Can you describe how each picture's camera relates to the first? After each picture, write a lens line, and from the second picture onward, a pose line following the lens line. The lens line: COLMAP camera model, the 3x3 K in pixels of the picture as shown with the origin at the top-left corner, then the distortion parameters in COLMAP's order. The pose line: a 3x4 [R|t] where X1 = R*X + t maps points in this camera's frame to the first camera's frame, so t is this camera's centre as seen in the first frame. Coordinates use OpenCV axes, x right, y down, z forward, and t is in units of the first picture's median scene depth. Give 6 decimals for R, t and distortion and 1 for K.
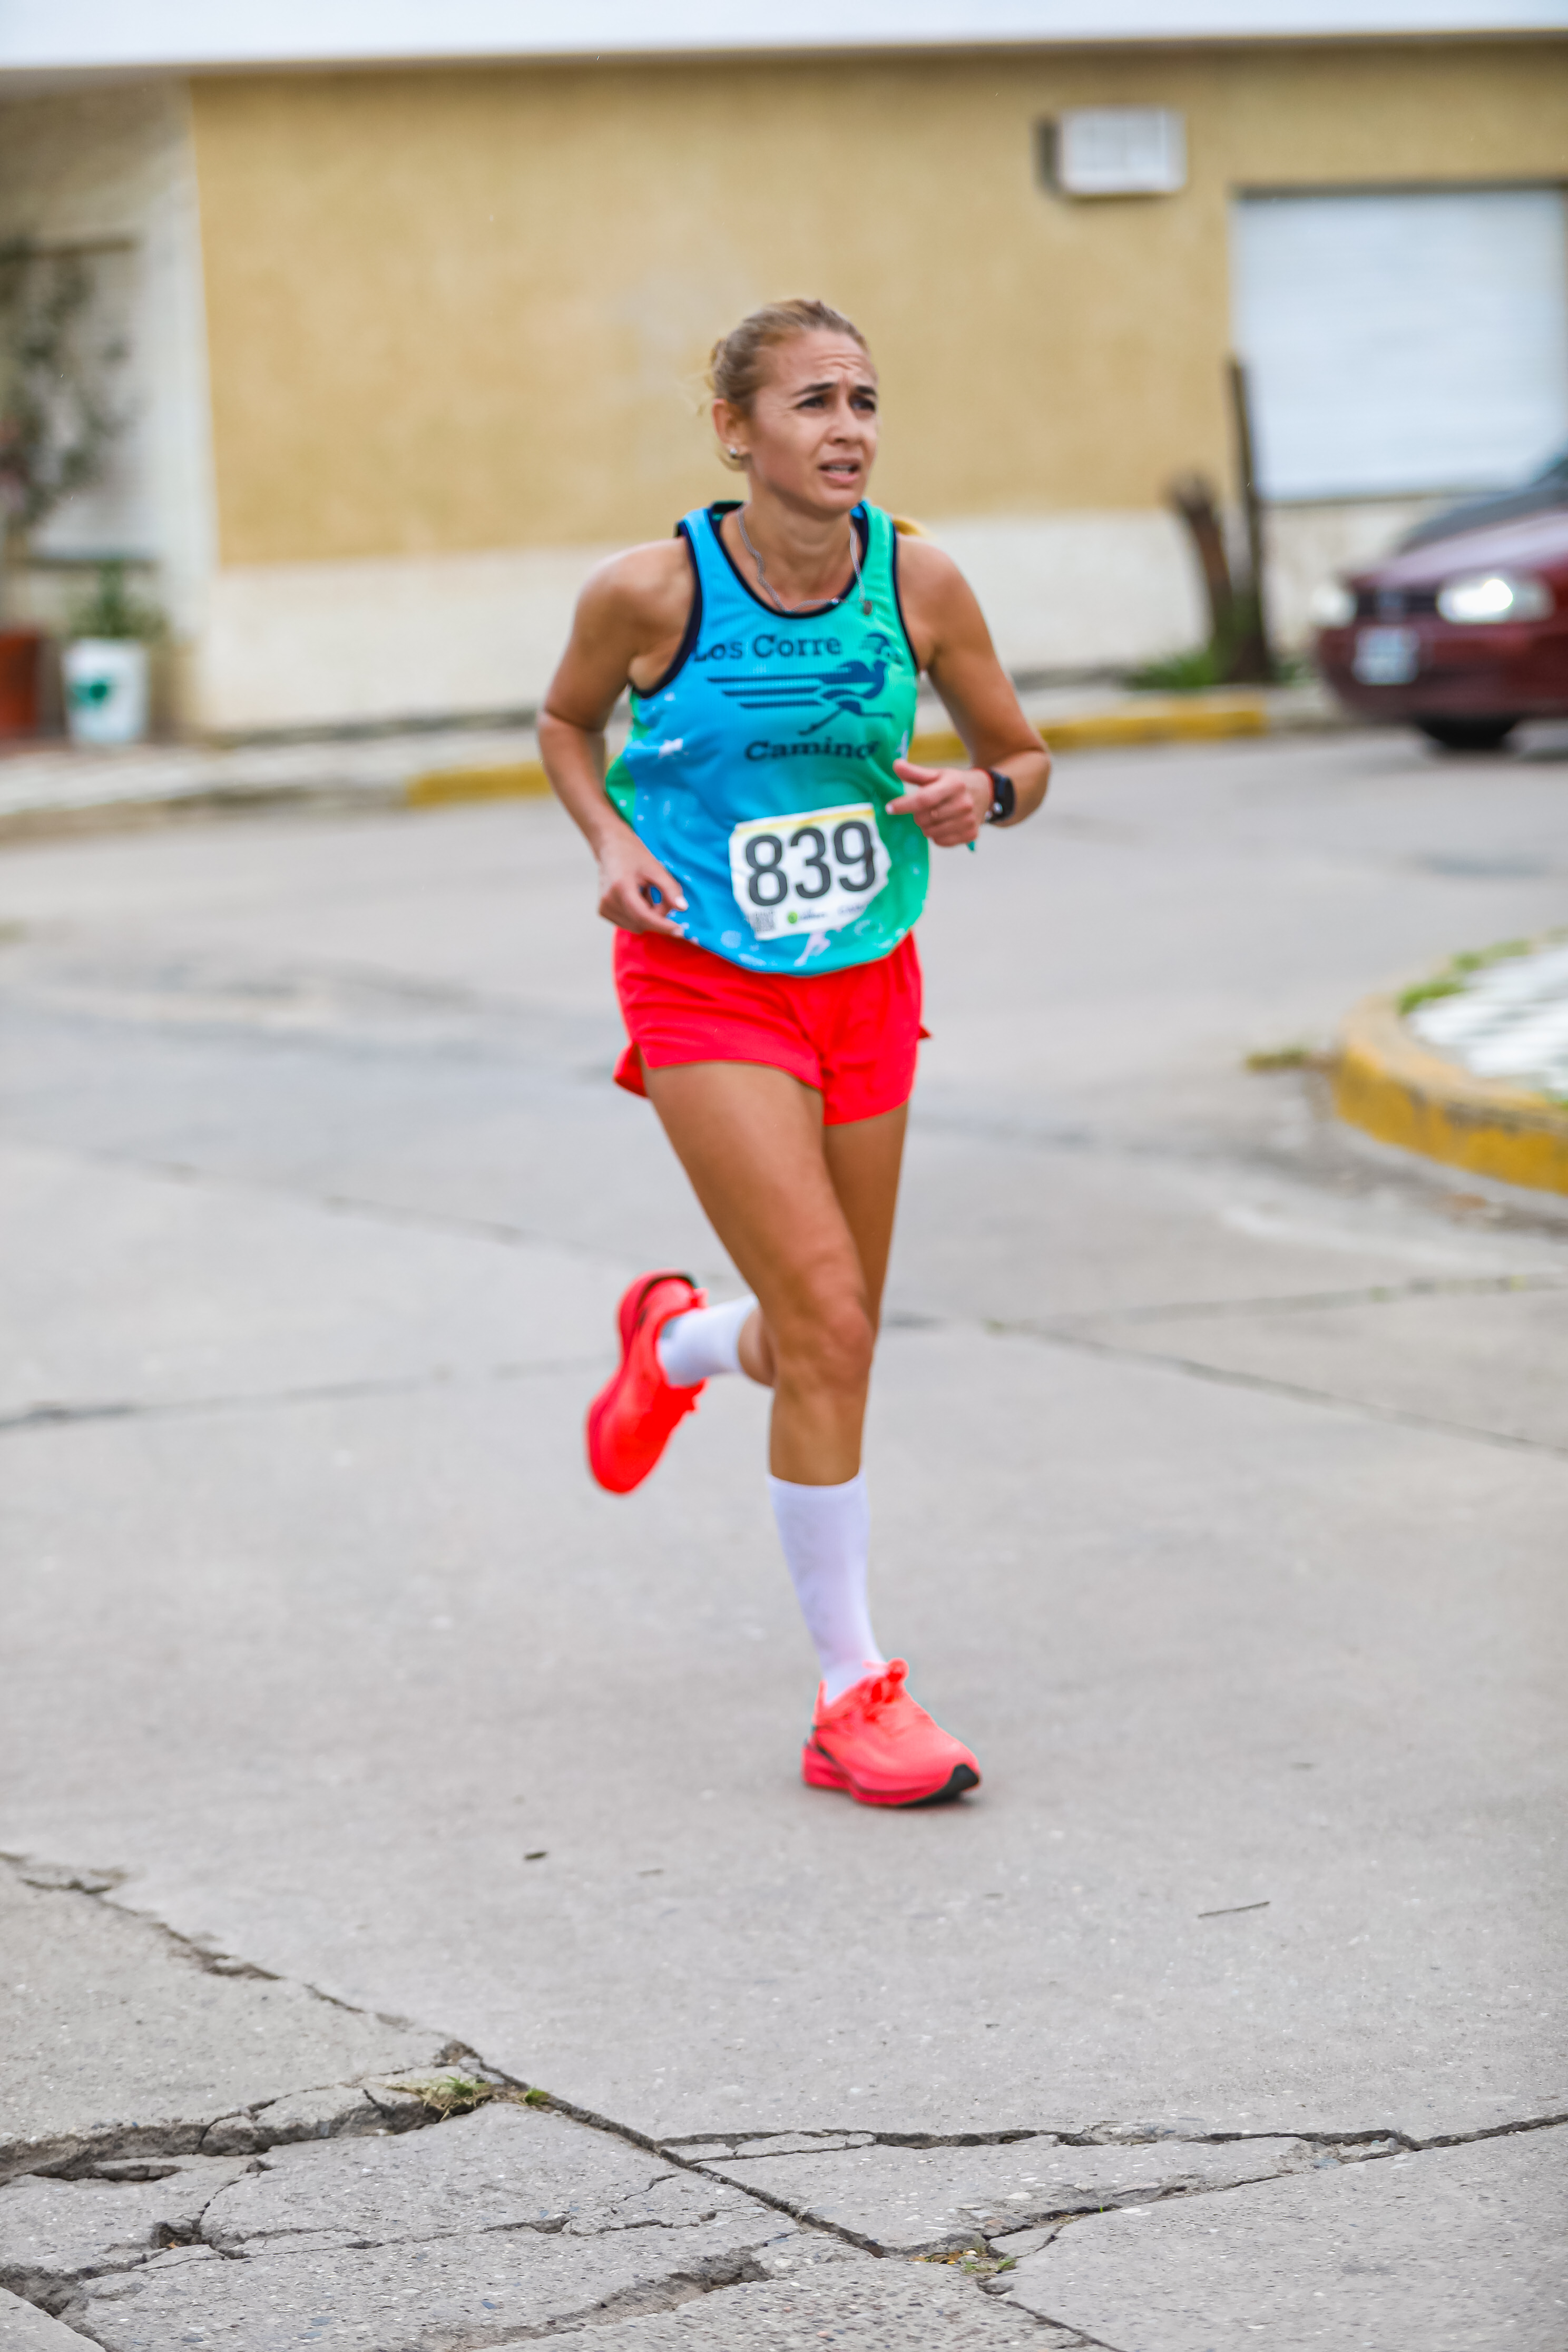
lens RADIAL K [[7113.8, 0, 795.4], [0, 7113.8, 1030.3], [0, 0, 1]] dist [-0.016536, 1.708270]
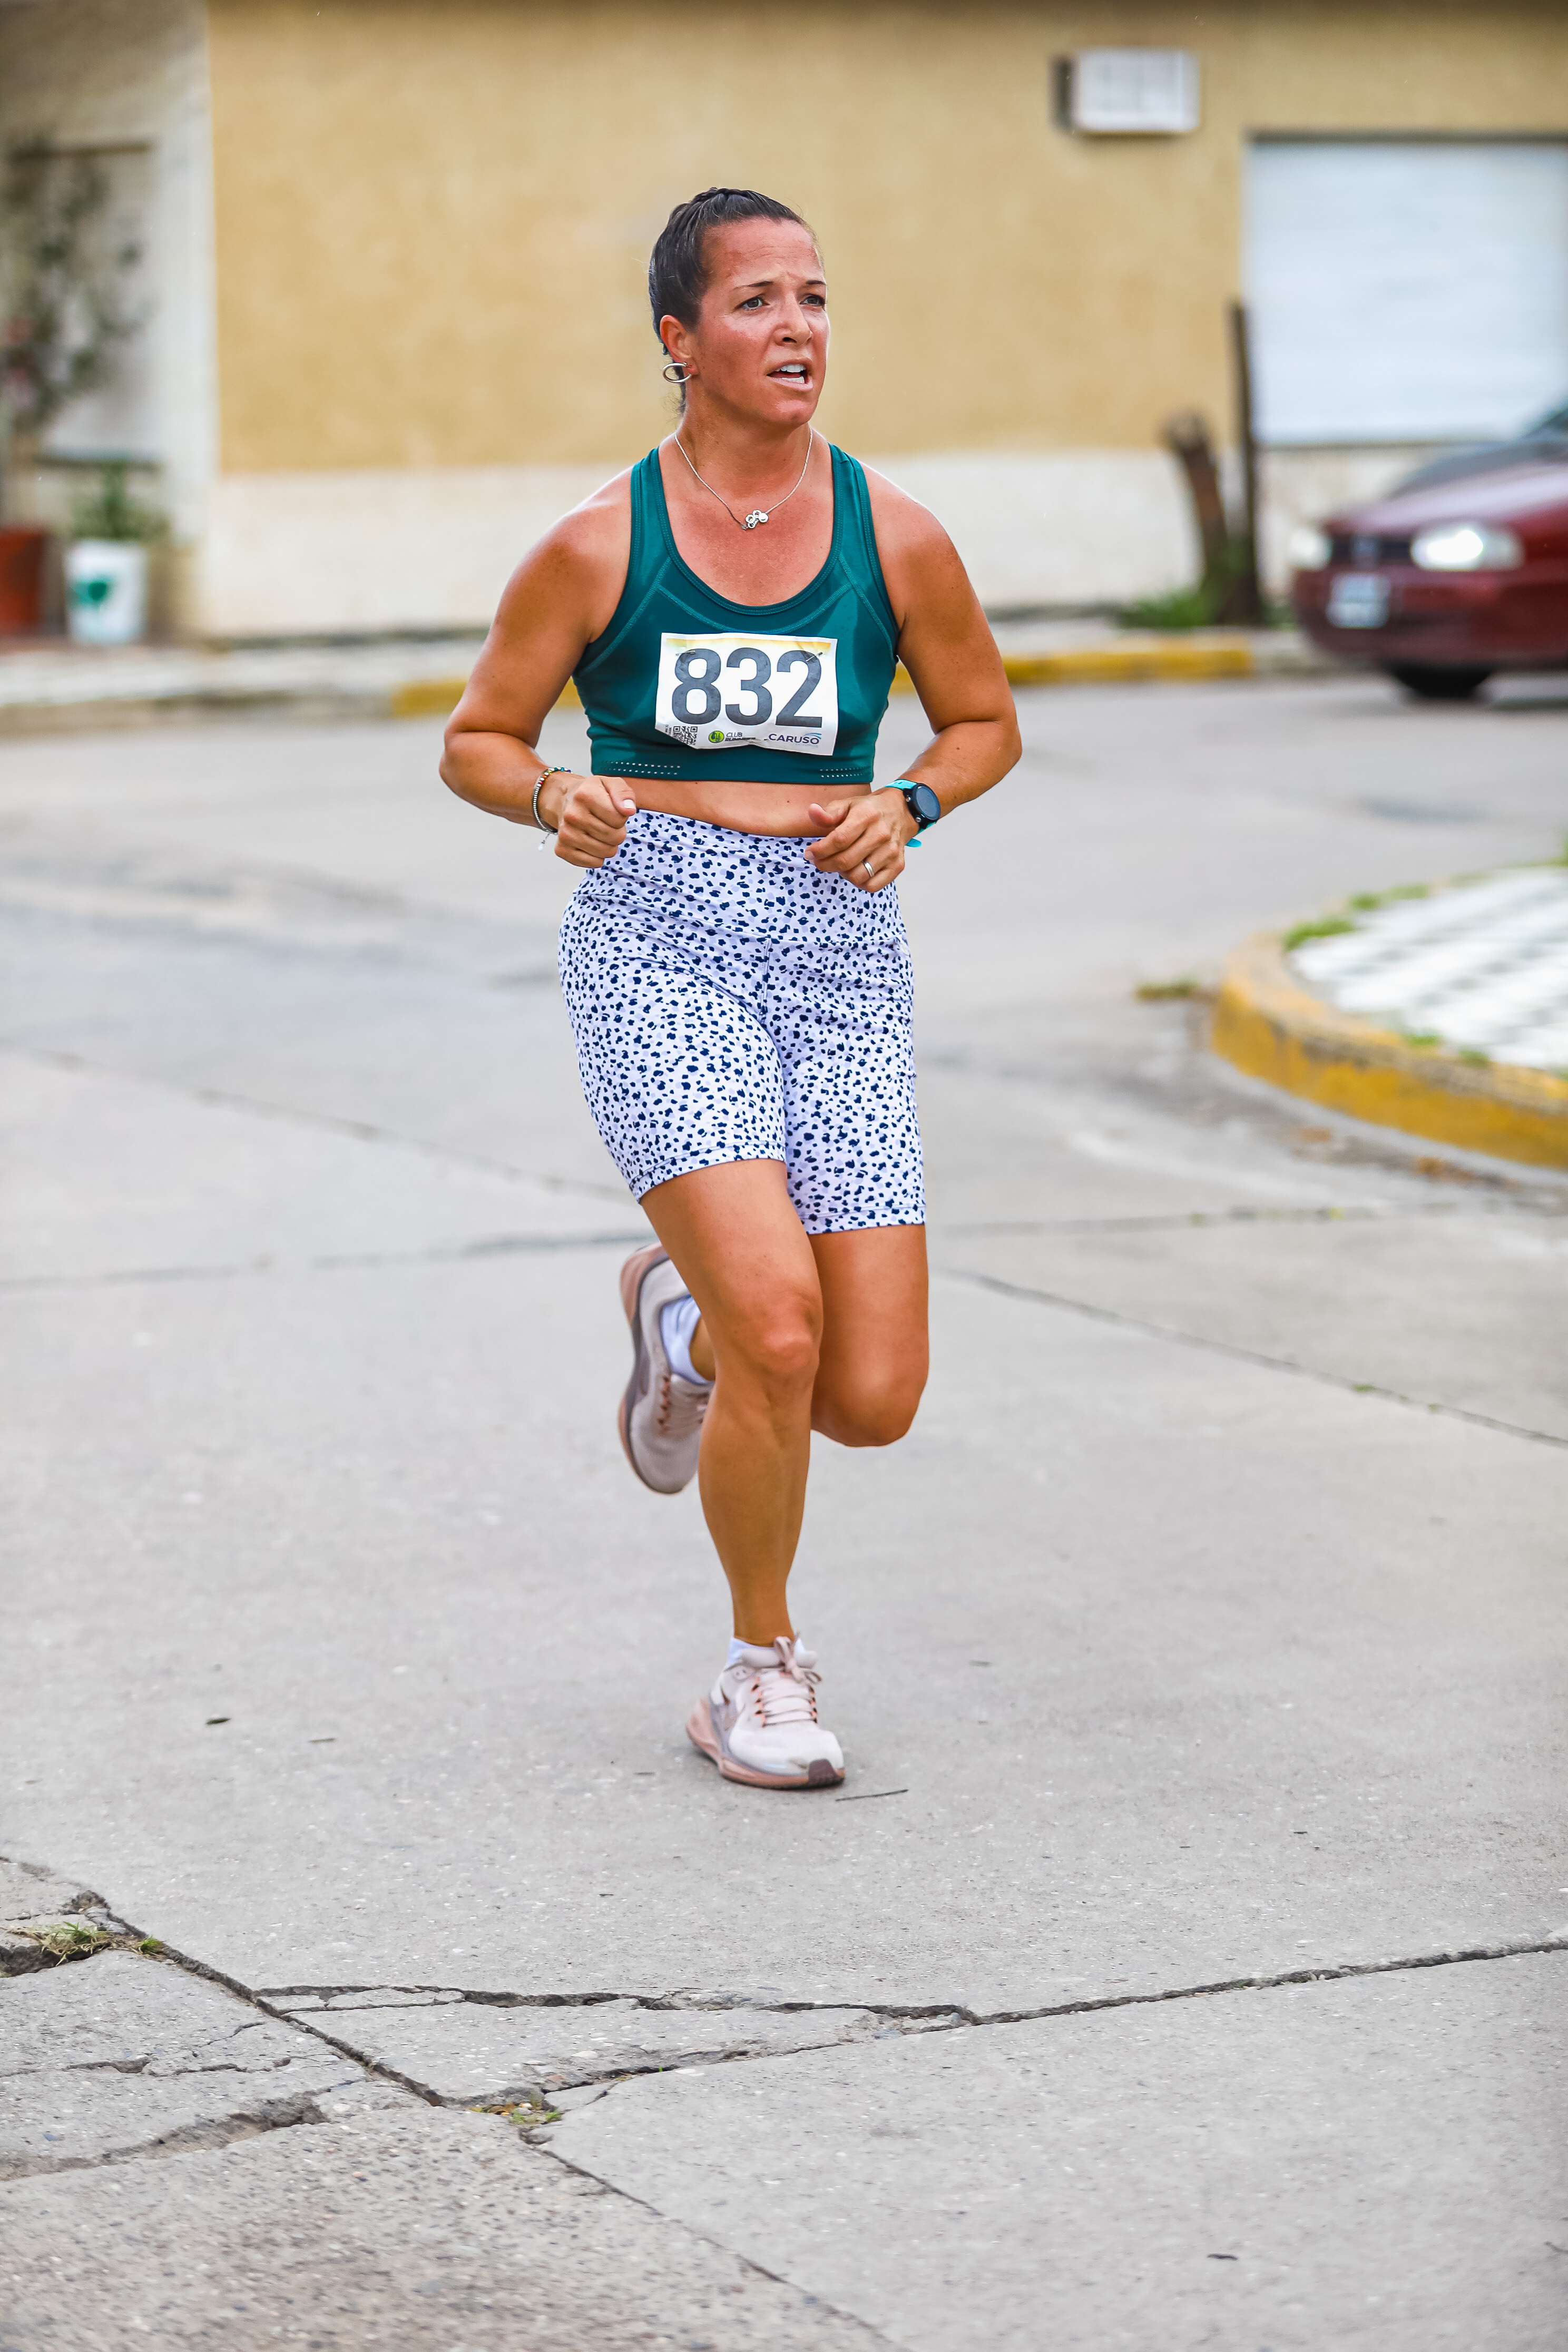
lens RADIAL K [[7113.8, 0, 795.4], [0, 7113.8, 1030.3], [0, 0, 1]] dist [-0.016536, 1.708270]
pose [[0.999256, 0.036918, -0.011141, 0.061192], [-0.036808, 0.999273, 0.009908, 0.003741], [0.011498, -0.009490, 0.999889, -0.026434]]
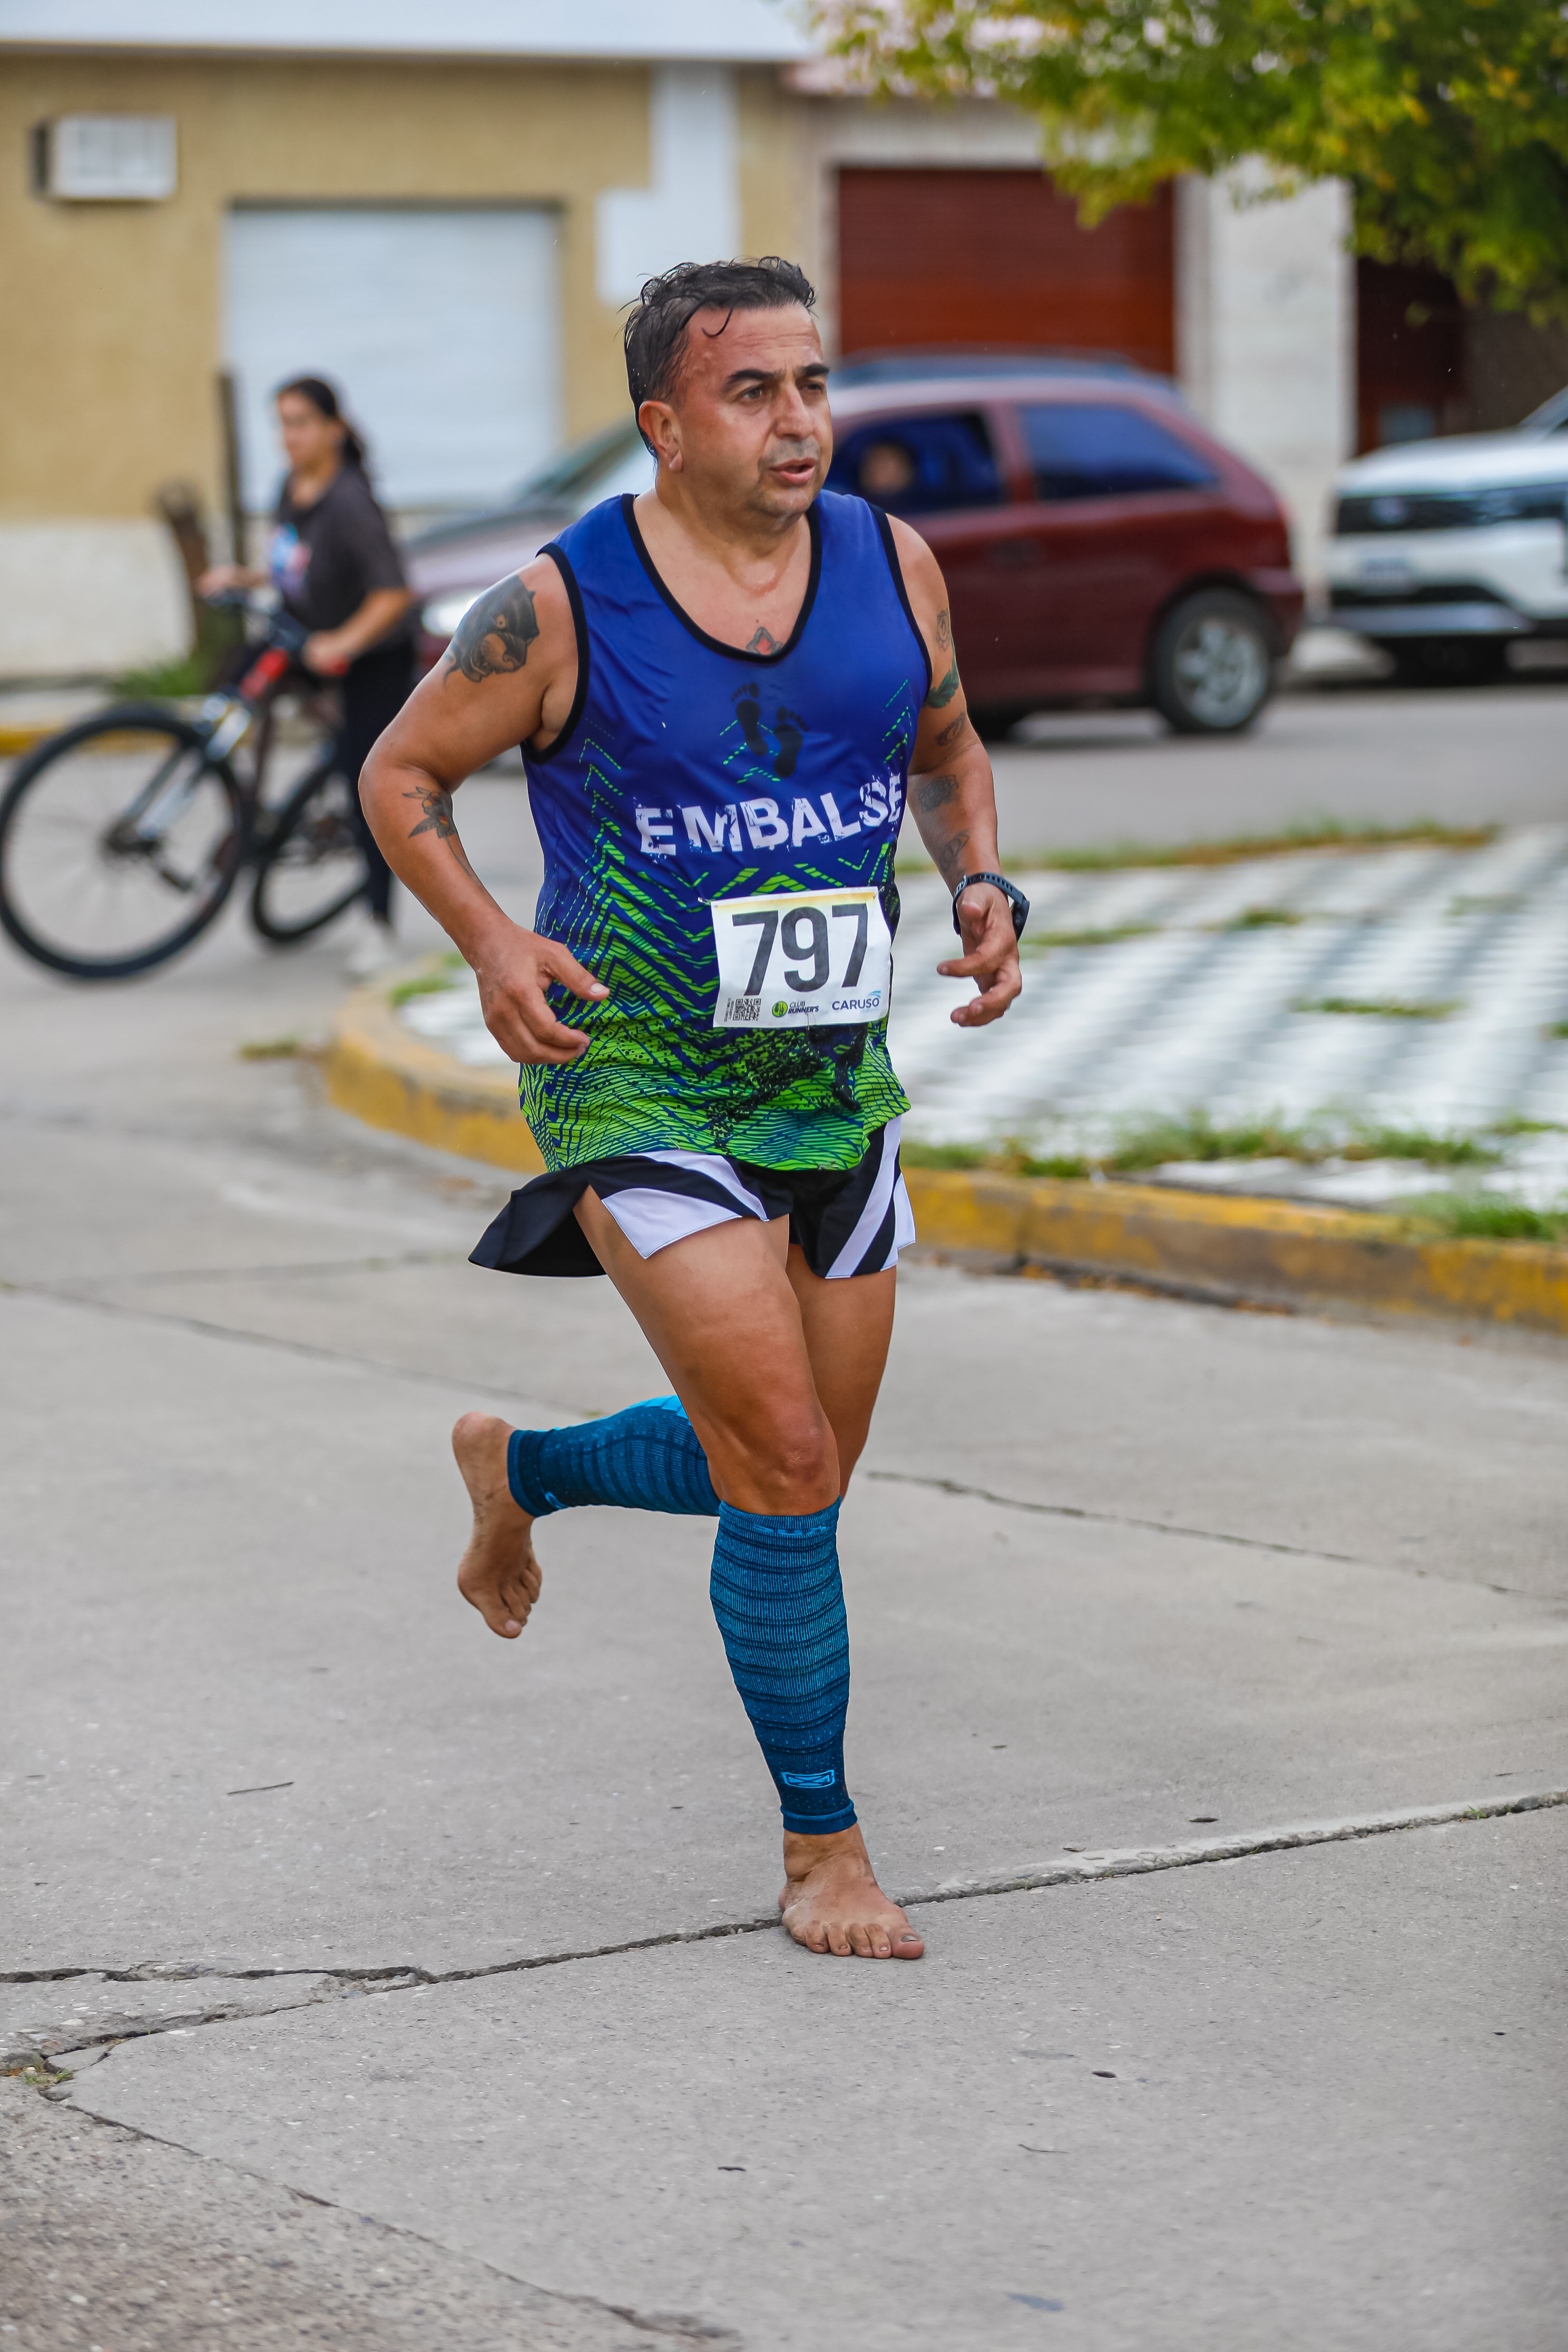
lens RADIAL K [[7268.0, 0, 780.4], [0, 7268.0, 1084.6], [0, 0, 1]] dist [0.000996, 1.978163]
pose [[0.989440, 0.021848, 0.143289, -0.022103], [-0.022273, 0.999751, 0.001360, 0.014010], [-0.143223, -0.004537, 0.989680, -0.111234]]
